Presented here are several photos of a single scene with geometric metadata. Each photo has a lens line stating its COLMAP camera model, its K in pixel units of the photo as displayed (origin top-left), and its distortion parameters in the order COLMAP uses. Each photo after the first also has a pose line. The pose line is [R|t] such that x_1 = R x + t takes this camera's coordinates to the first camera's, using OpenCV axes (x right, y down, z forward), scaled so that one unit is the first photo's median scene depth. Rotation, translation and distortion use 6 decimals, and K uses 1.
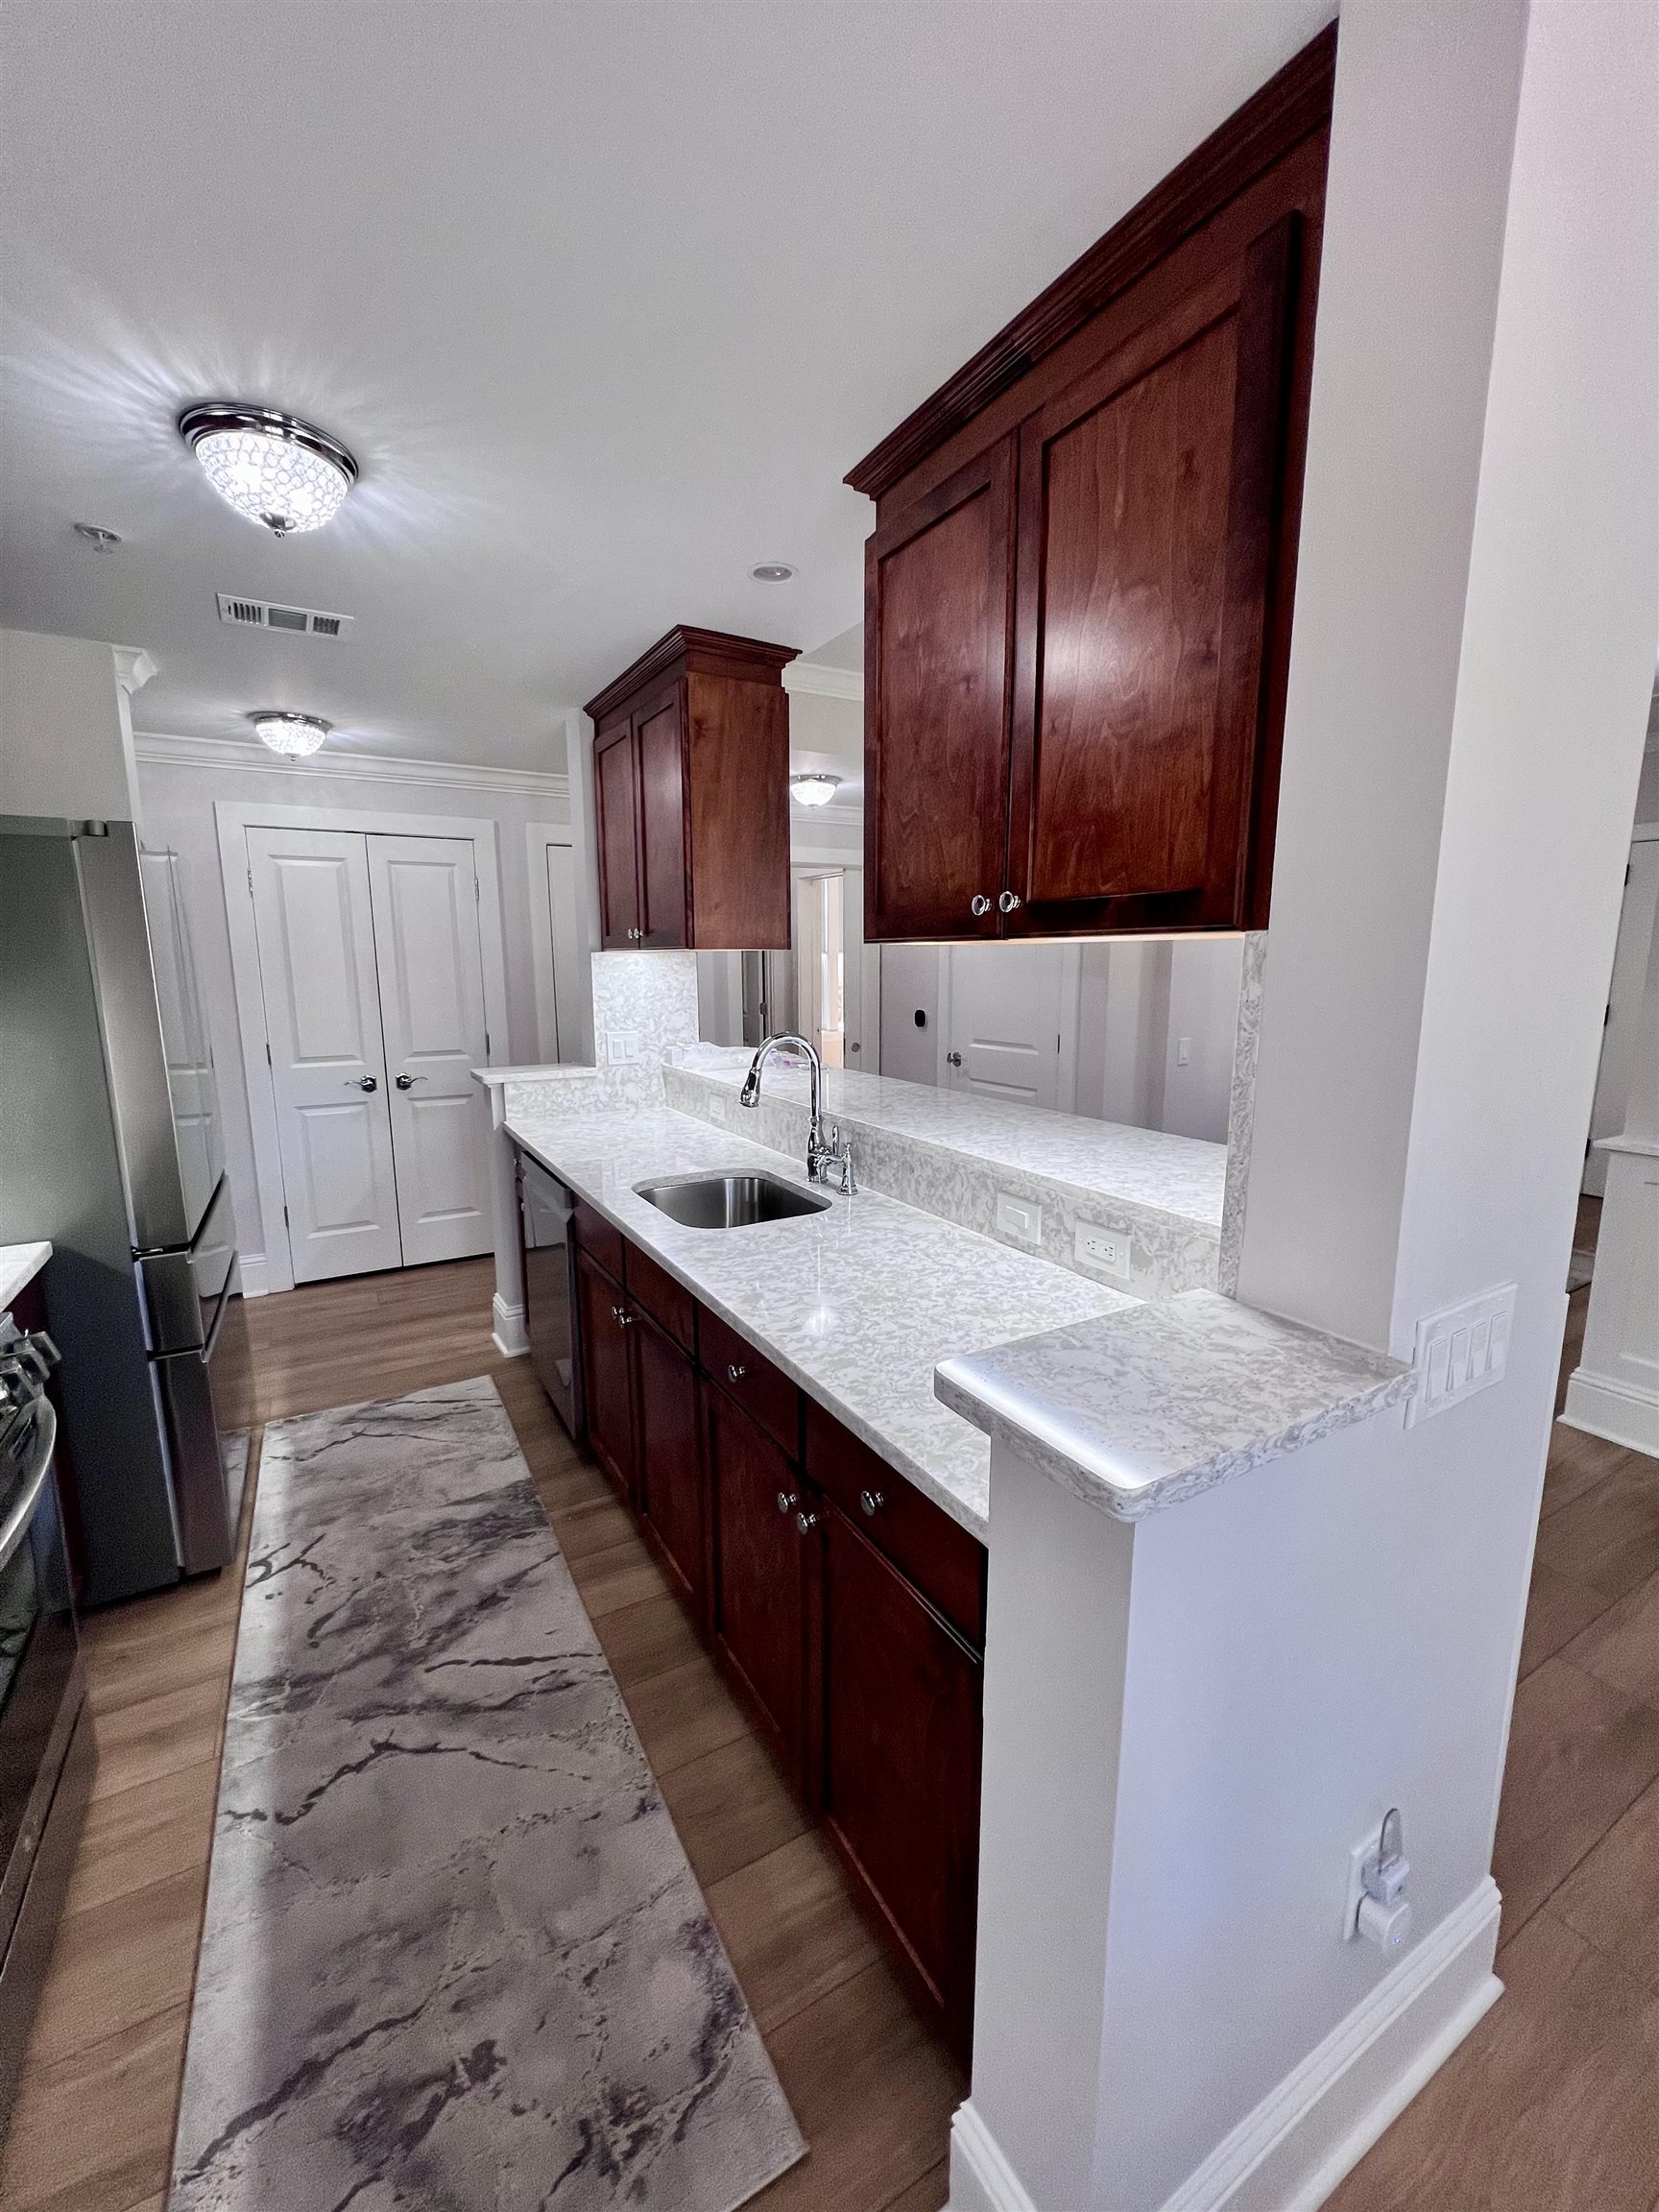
lens RADIAL K [[888.7, 0, 817.6], [0, 888.7, 1106.6], [0, 0, 1]] dist [0.000981, 0.000091]
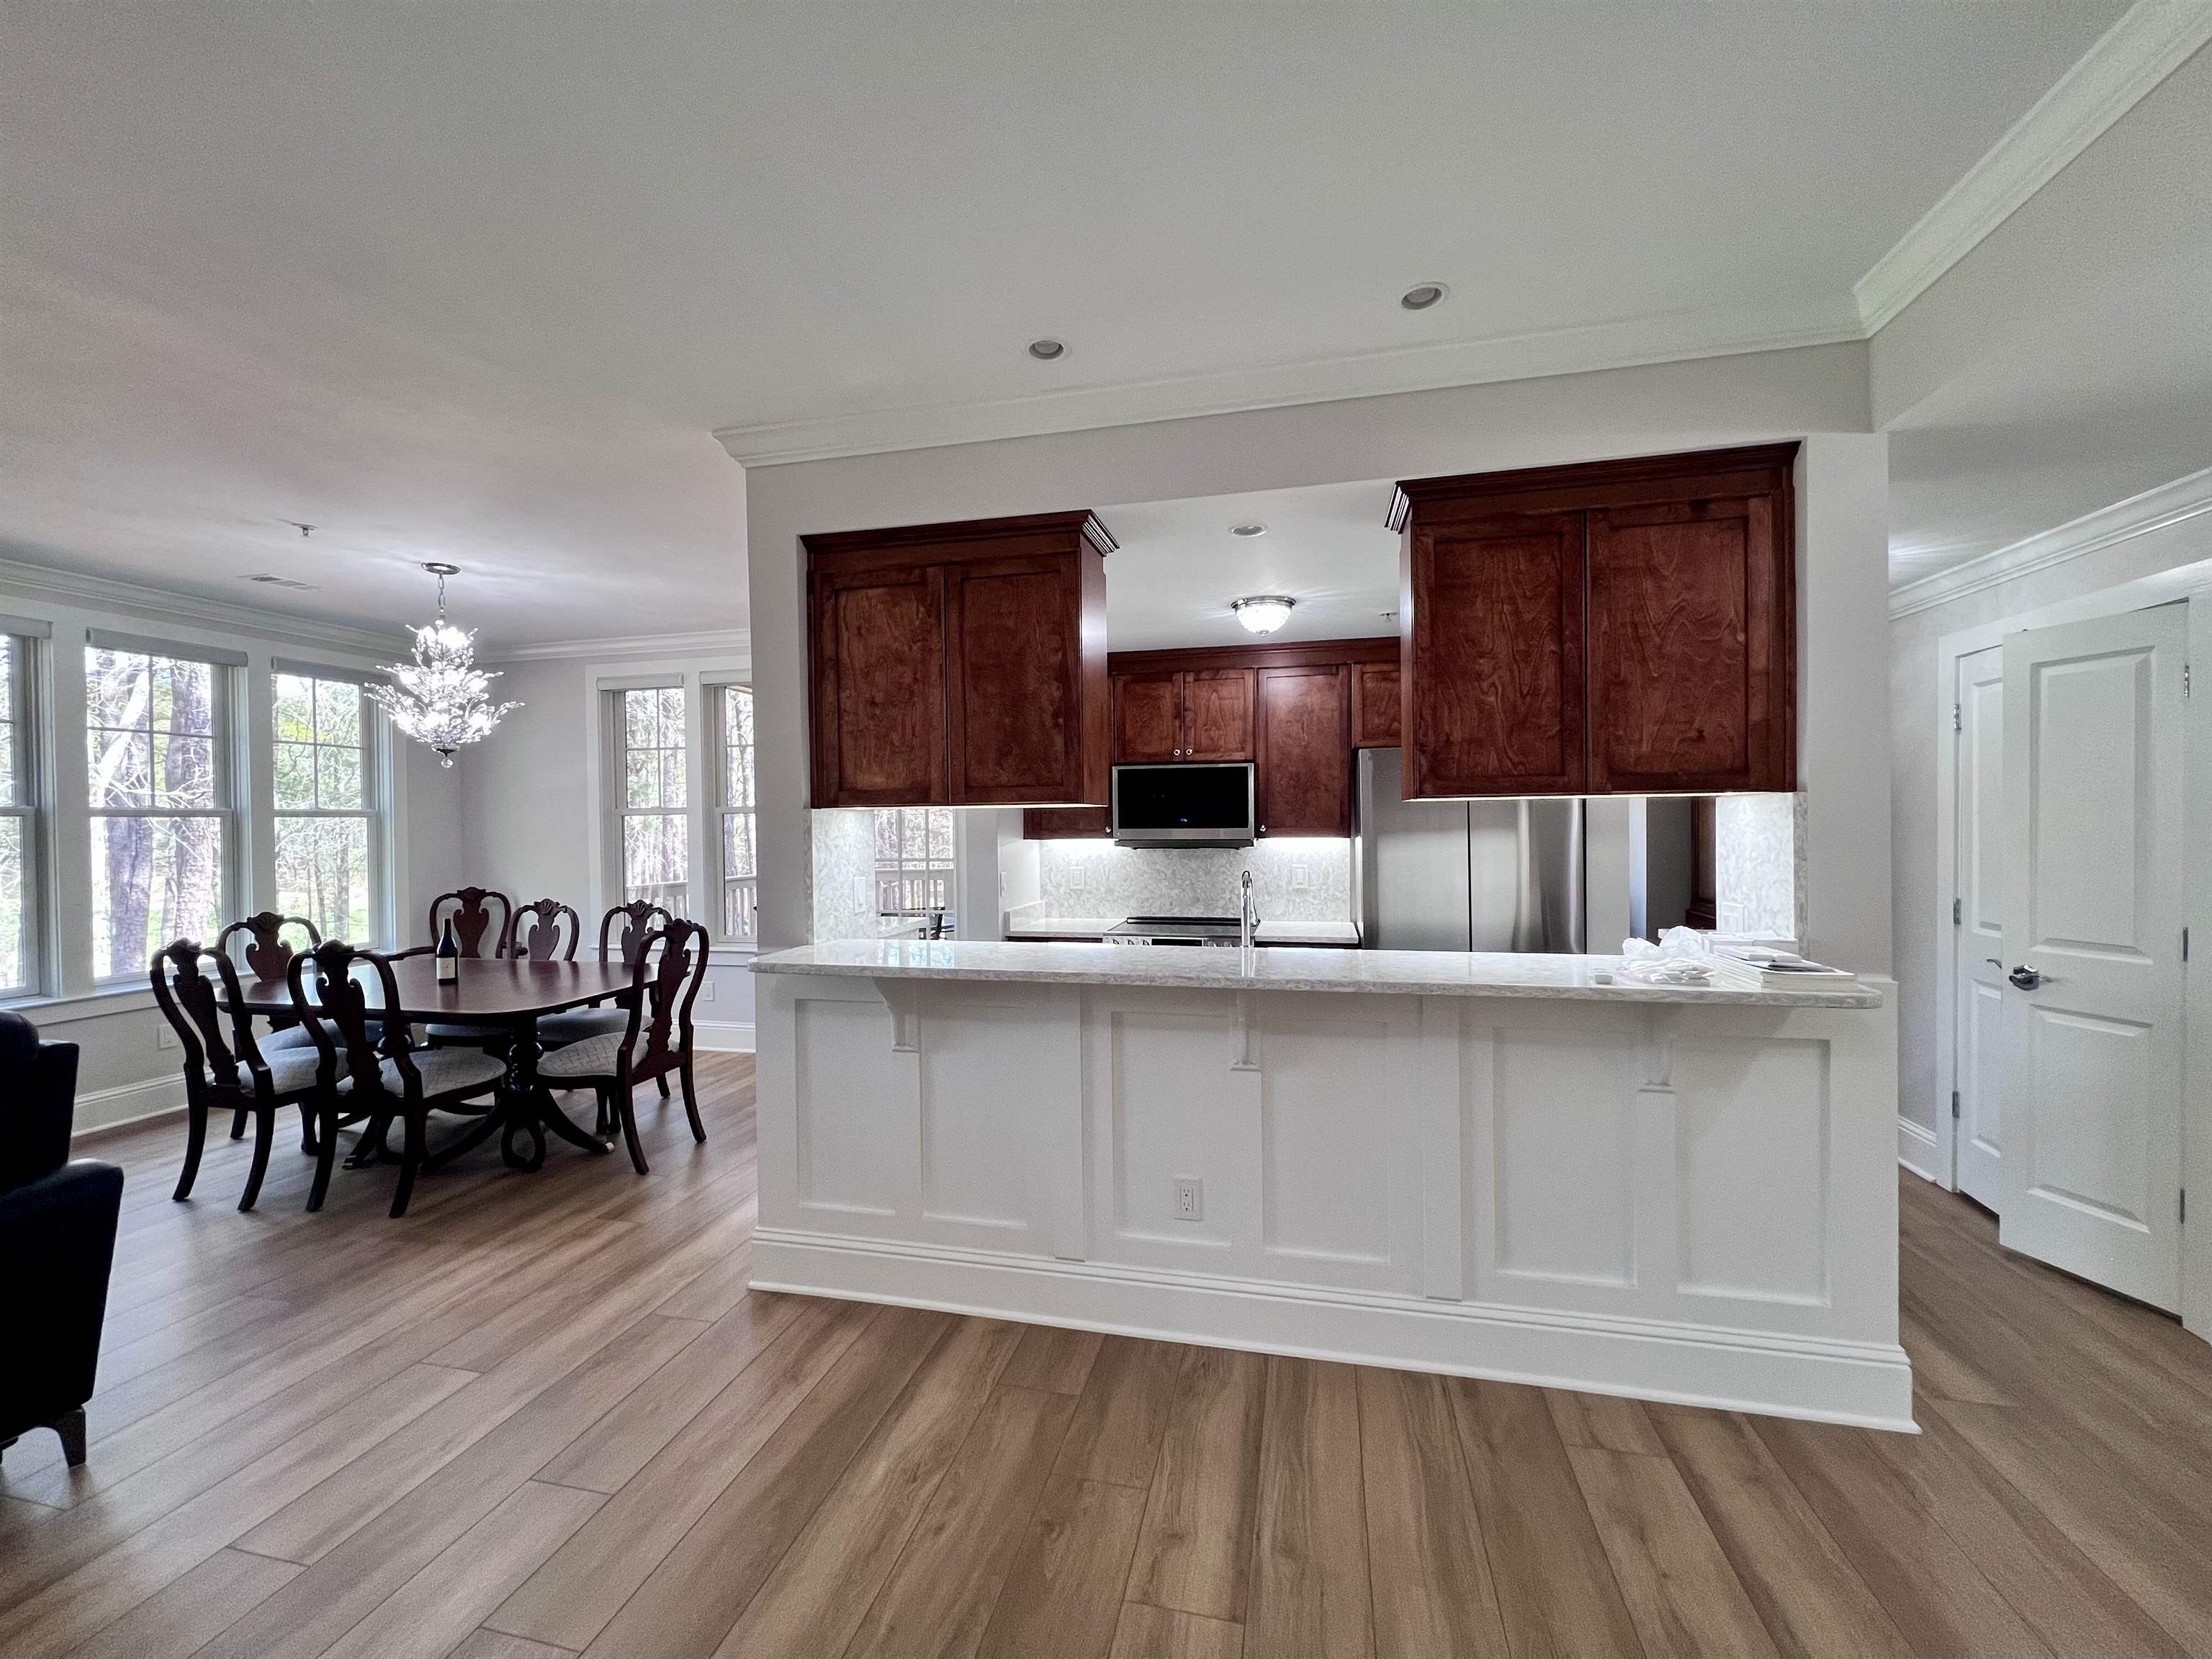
lens RADIAL K [[887.3, 0, 1109.1], [0, 887.3, 836.2], [0, 0, 1]] dist [0.000023, 0.000324]
pose [[-0.681283, 0.026031, -0.731557, 1.083133], [-0.104796, 0.985605, 0.132665, -0.299385], [0.724480, 0.167047, -0.668748, 1.815679]]
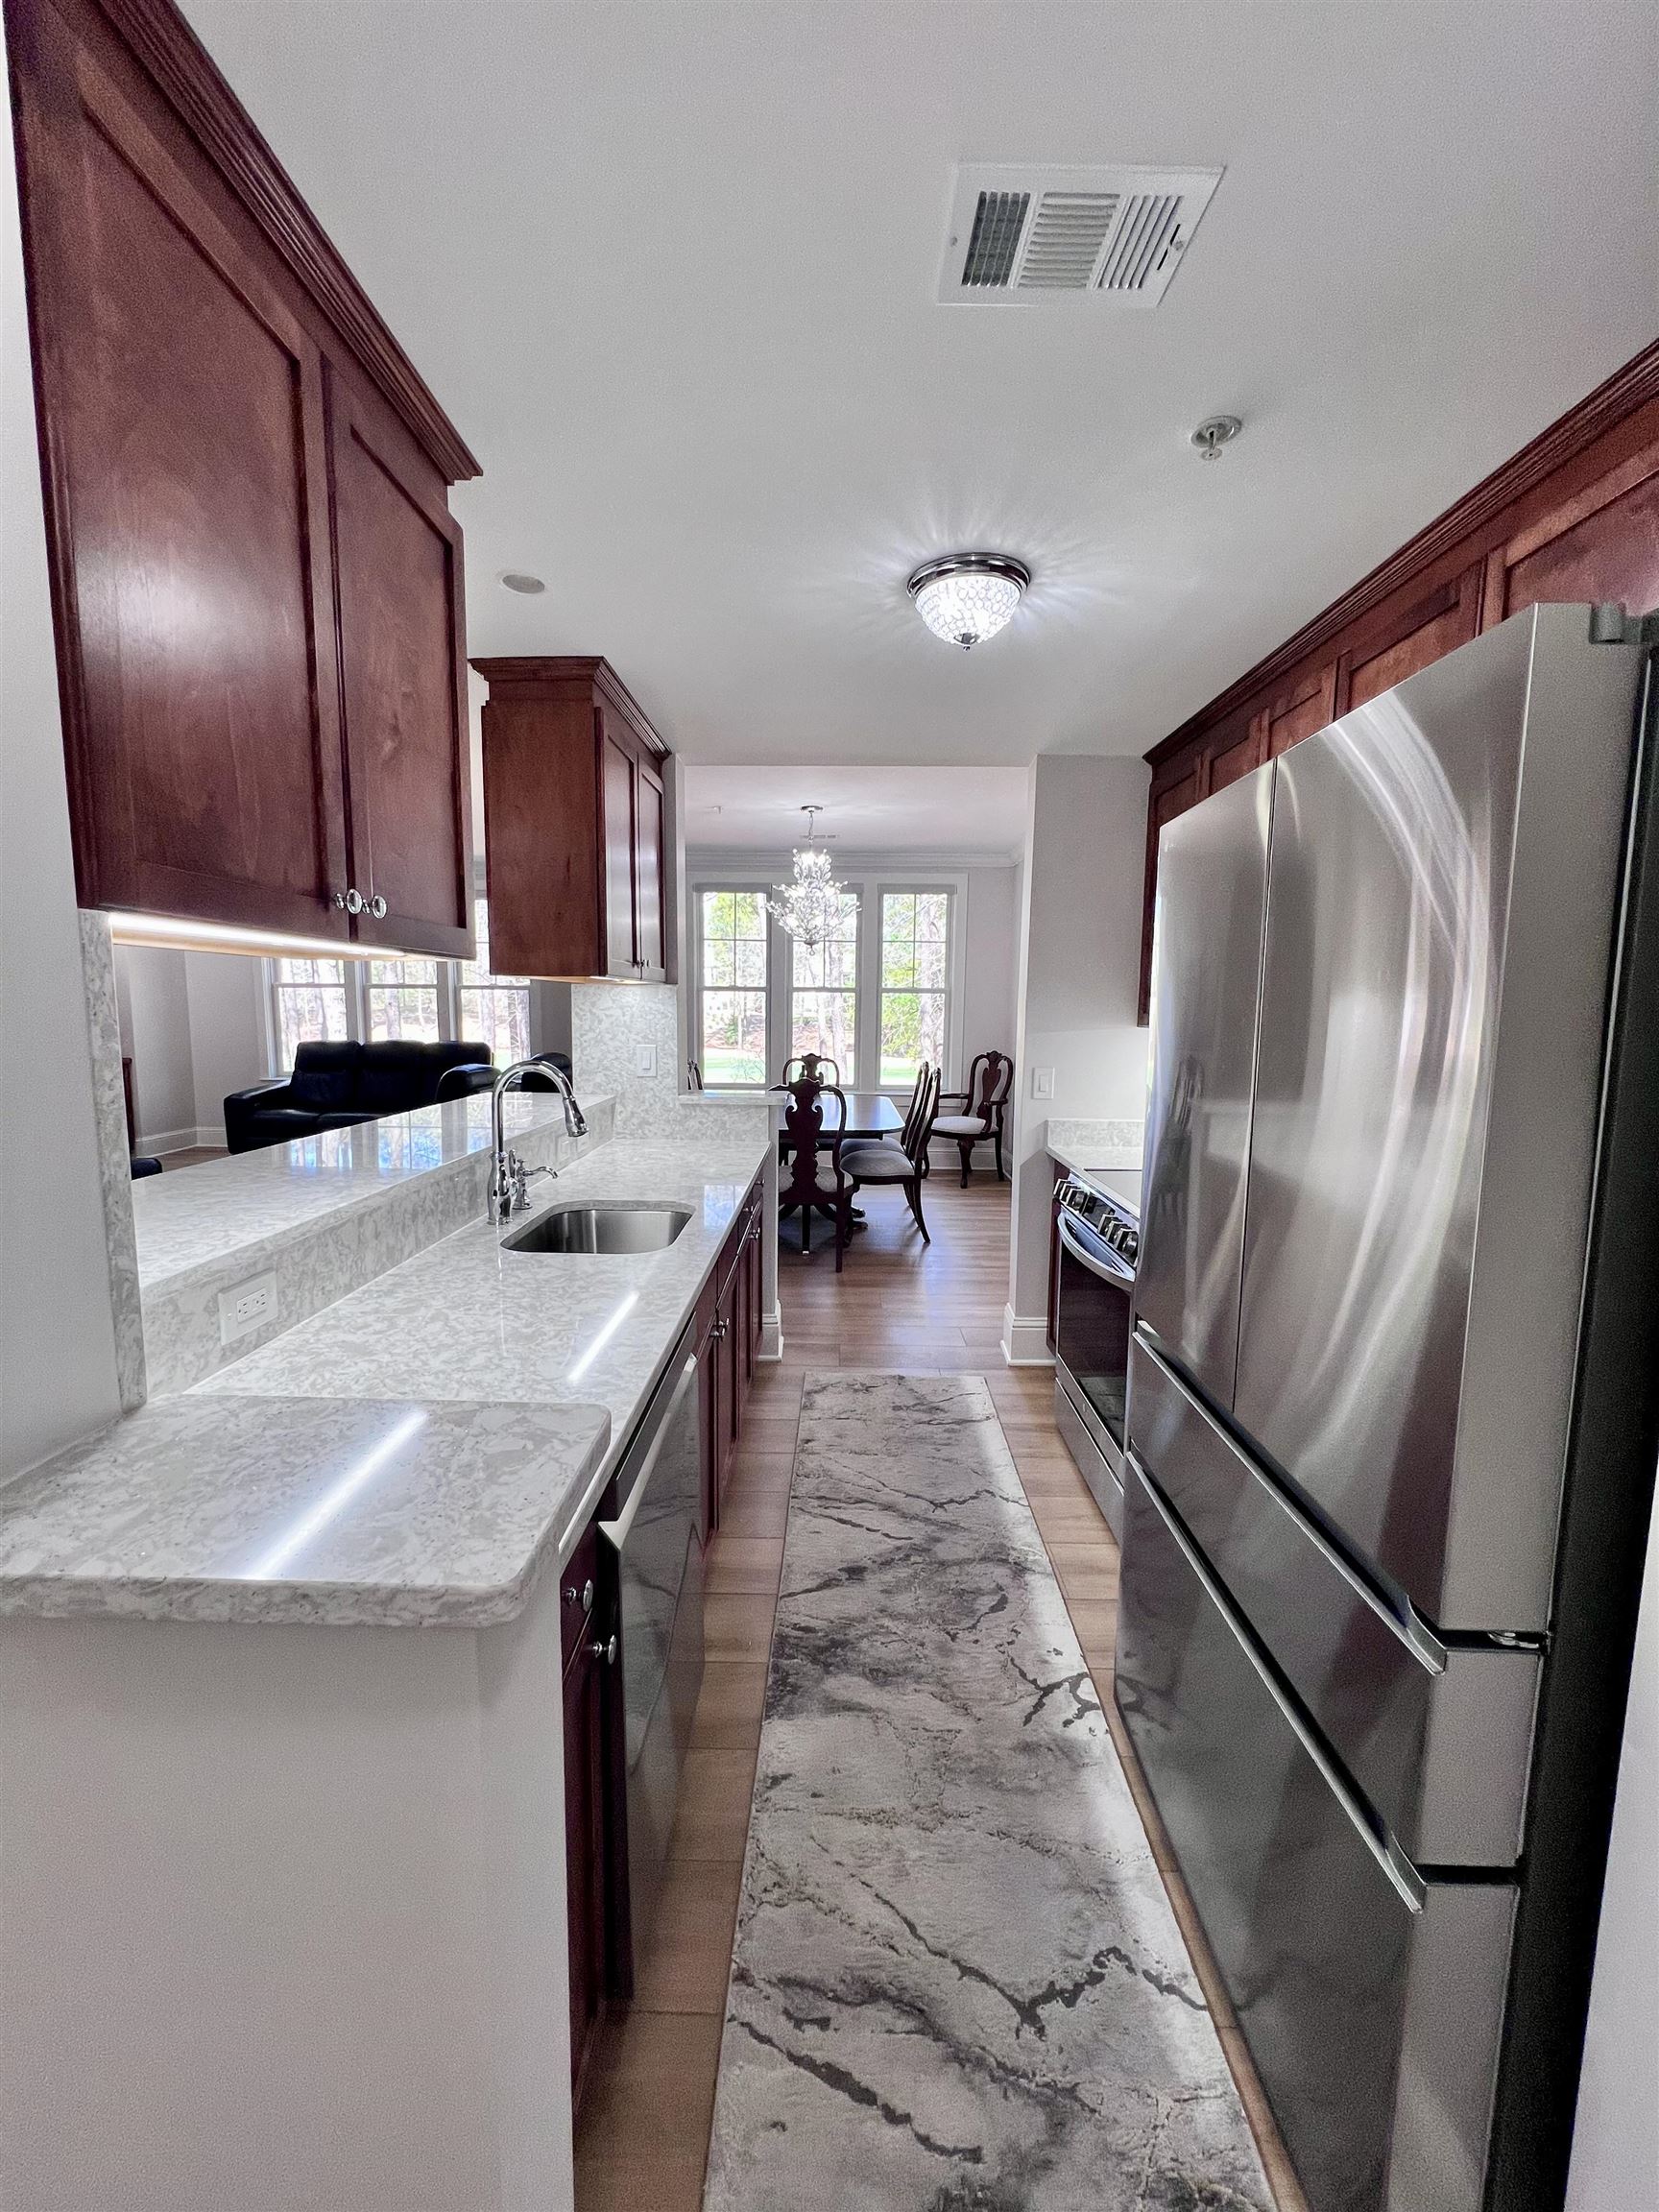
lens RADIAL K [[887.3, 0, 825.1], [0, 887.3, 1106.1], [0, 0, 1]] dist [0.000023, 0.000324]
pose [[-0.861918, -0.059967, 0.503490, -0.846388], [0.079047, 0.964949, 0.250248, -0.268763], [-0.500849, 0.255493, -0.826967, 1.763786]]
